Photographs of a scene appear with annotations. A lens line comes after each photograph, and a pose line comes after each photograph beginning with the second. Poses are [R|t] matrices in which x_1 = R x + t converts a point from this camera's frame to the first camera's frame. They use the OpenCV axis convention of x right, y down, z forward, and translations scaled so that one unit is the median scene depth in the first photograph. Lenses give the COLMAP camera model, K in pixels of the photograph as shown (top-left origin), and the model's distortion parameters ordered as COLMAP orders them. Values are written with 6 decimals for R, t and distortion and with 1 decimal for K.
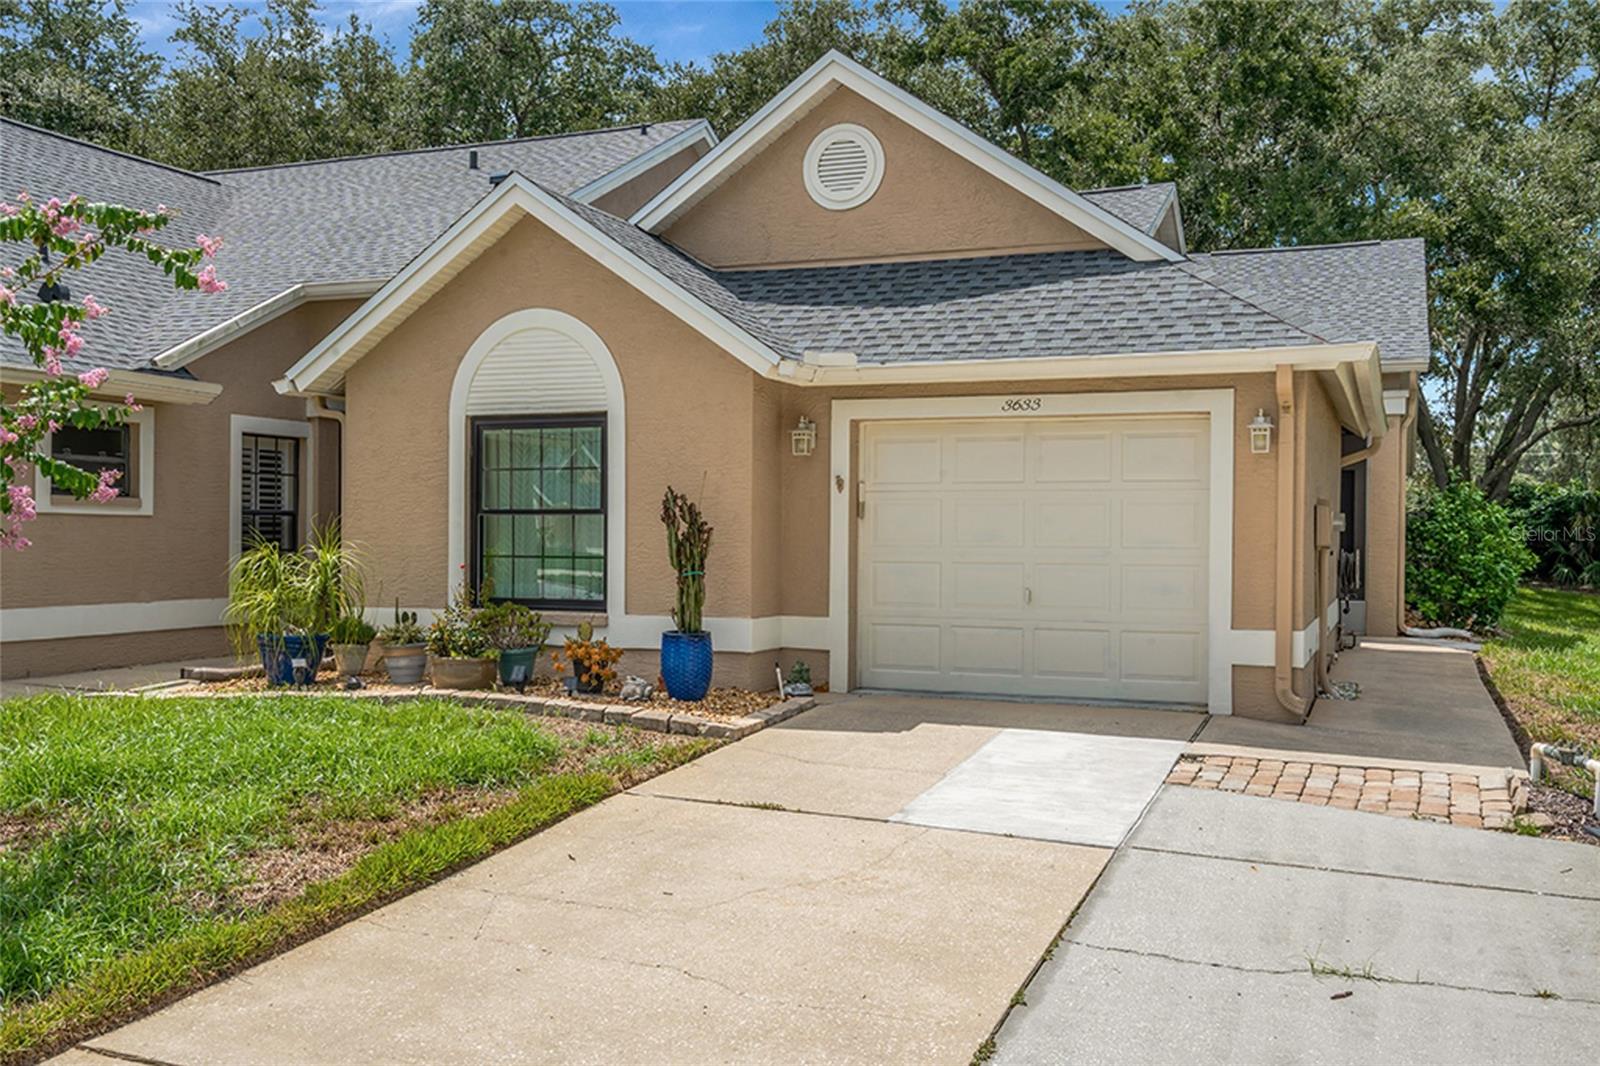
lens RADIAL K [[1501.9, 0, 800.0], [0, 1501.9, 533.0], [0, 0, 1]] dist [0.008205, -0.001946]
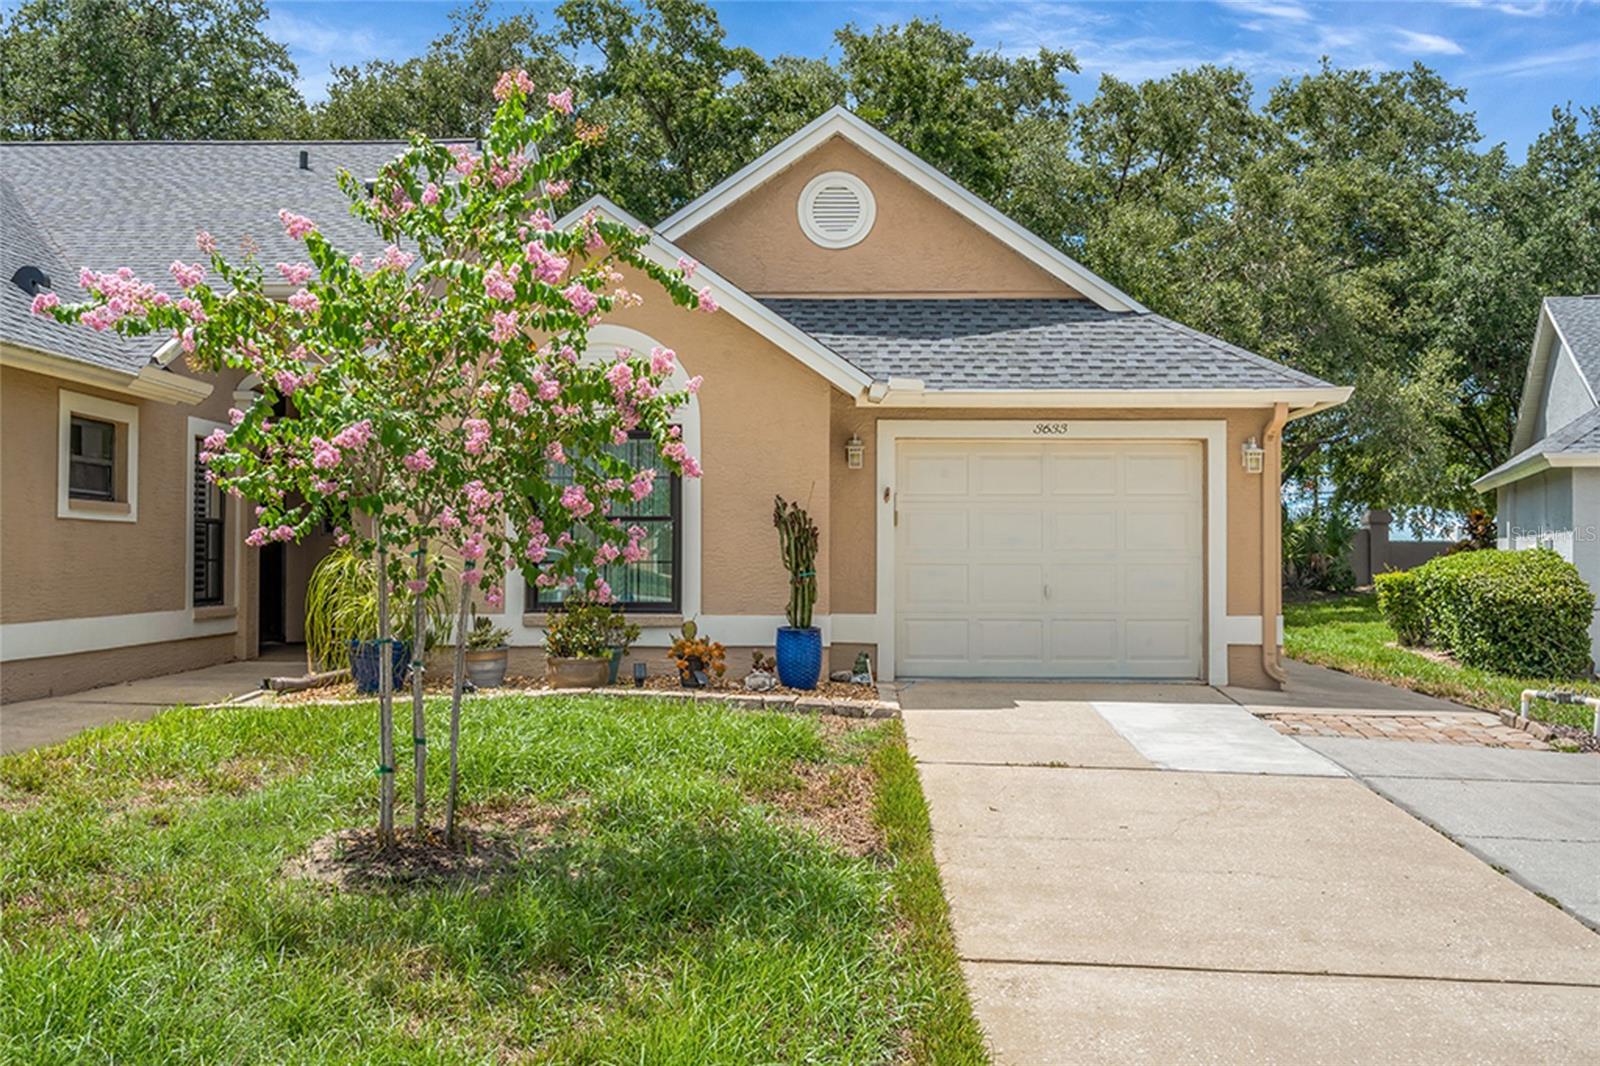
lens RADIAL K [[1487.4, 0, 807.5], [0, 1487.4, 534.4], [0, 0, 1]] dist [0.006771, 0.004442]
pose [[0.935634, 0.000972, 0.352970, -0.416821], [0.003650, 0.999916, -0.012428, 0.010314], [-0.352953, 0.012916, 0.935552, -0.018092]]
